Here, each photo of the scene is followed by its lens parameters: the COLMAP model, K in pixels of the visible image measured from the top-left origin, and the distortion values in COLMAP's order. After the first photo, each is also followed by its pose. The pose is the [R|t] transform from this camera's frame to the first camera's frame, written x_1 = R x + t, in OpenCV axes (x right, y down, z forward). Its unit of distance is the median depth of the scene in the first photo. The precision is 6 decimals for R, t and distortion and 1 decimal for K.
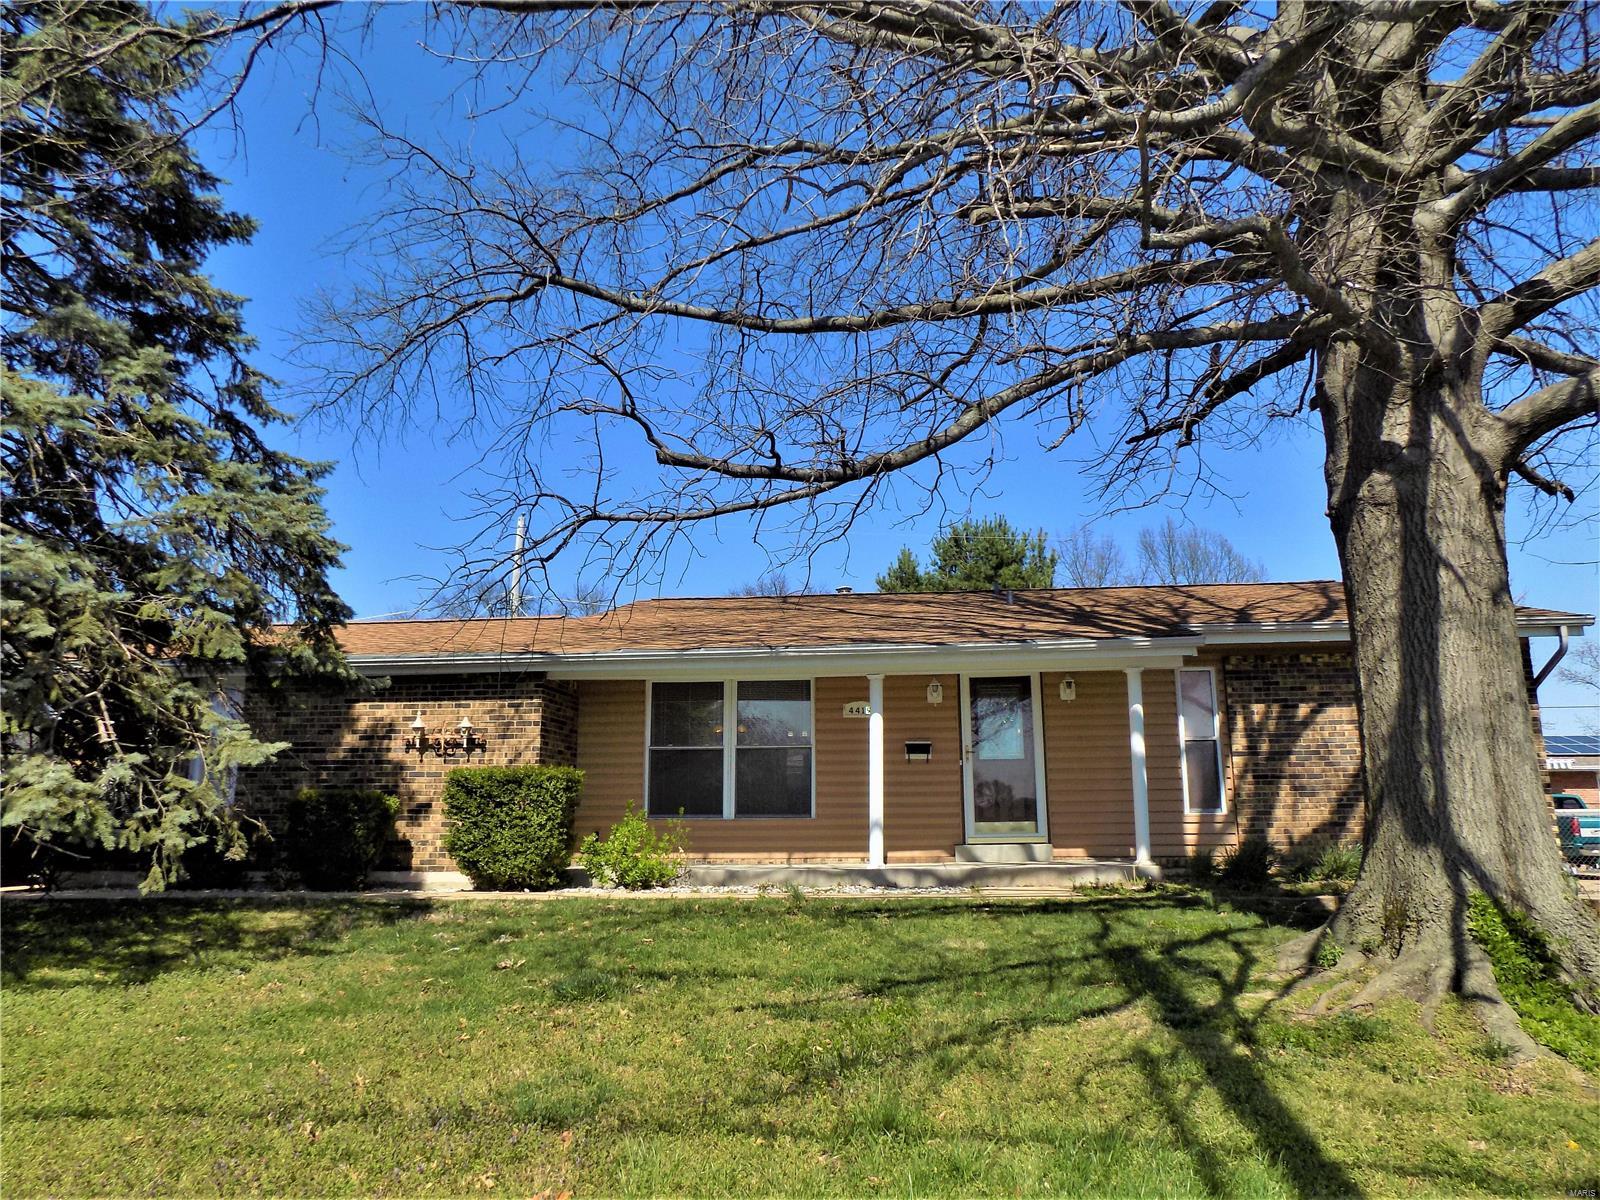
lens RADIAL K [[1070.0, 0, 805.4], [0, 1070.0, 590.9], [0, 0, 1]] dist [-0.052746, 0.028794]
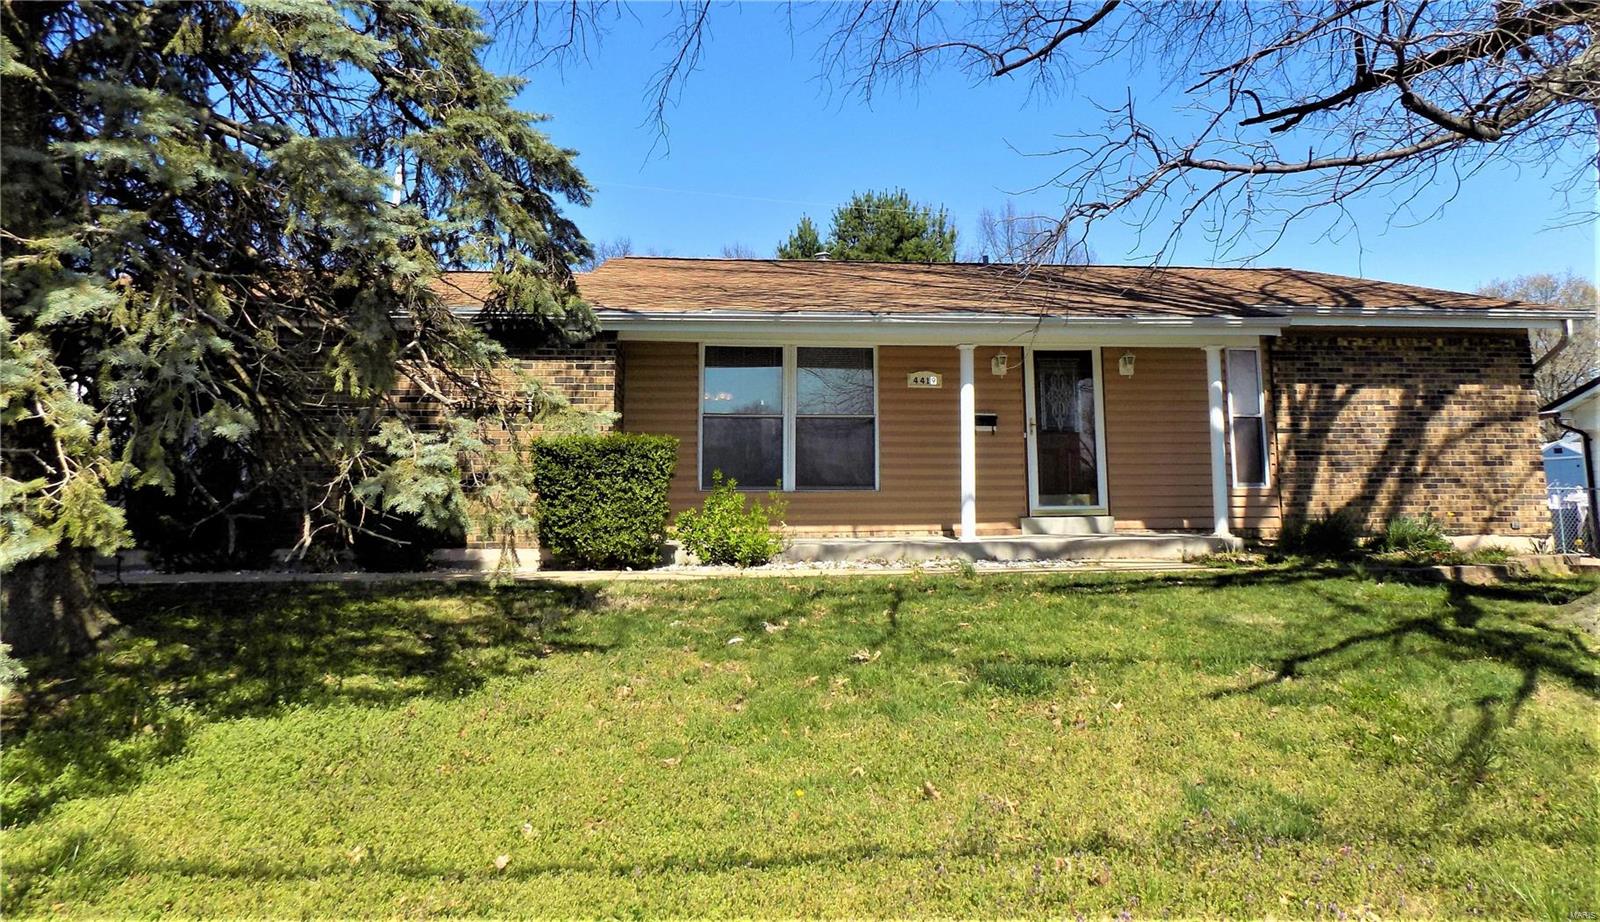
lens RADIAL K [[1072.7, 0, 810.2], [0, 1072.7, 304.1], [0, 0, 1]] dist [-0.036843, 0.004690]
pose [[0.980992, 0.036390, 0.190606, -0.256419], [-0.044301, 0.998318, 0.037411, 0.010680], [-0.188924, -0.045144, 0.980954, 0.065794]]
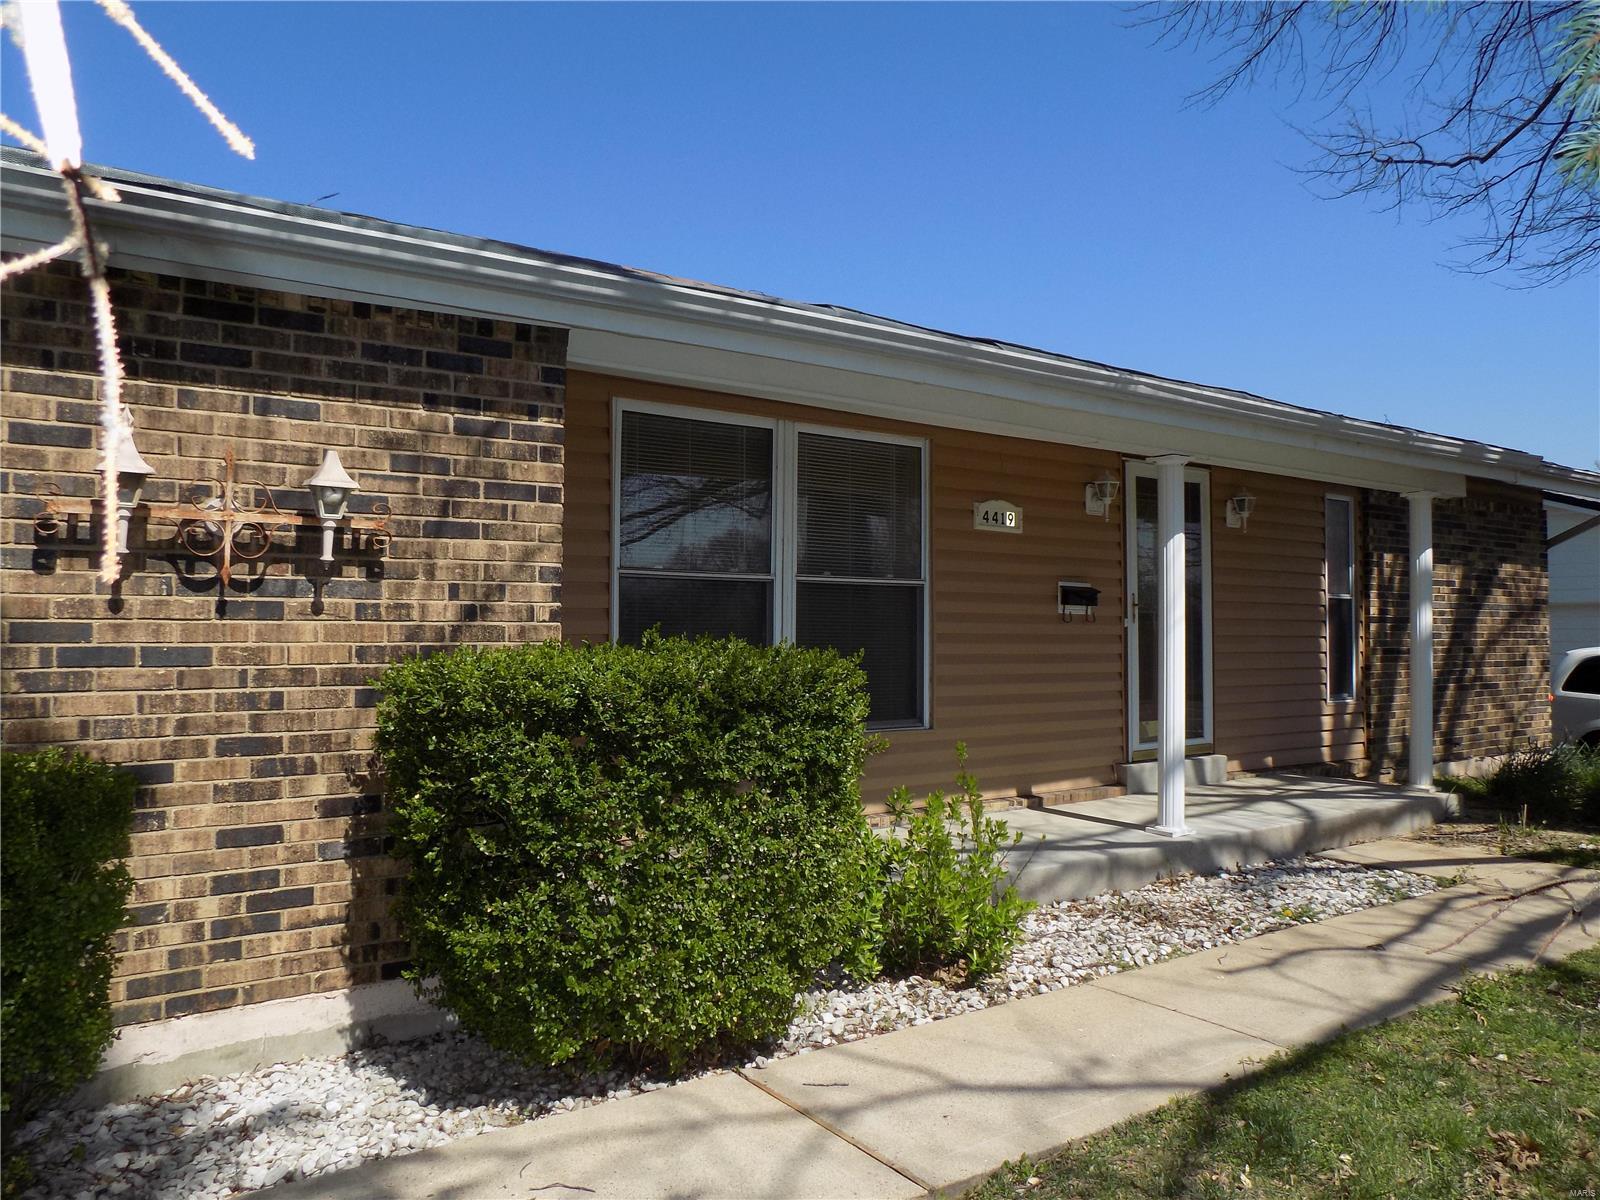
lens RADIAL K [[1163.8, 0, 790.6], [0, 1163.8, 590.9], [0, 0, 1]] dist [-0.036758, 0.007030]
pose [[0.754875, 0.031568, 0.655108, -0.414351], [-0.150792, 0.980437, 0.126511, 0.096076], [-0.638299, -0.194285, 0.744868, 0.681186]]
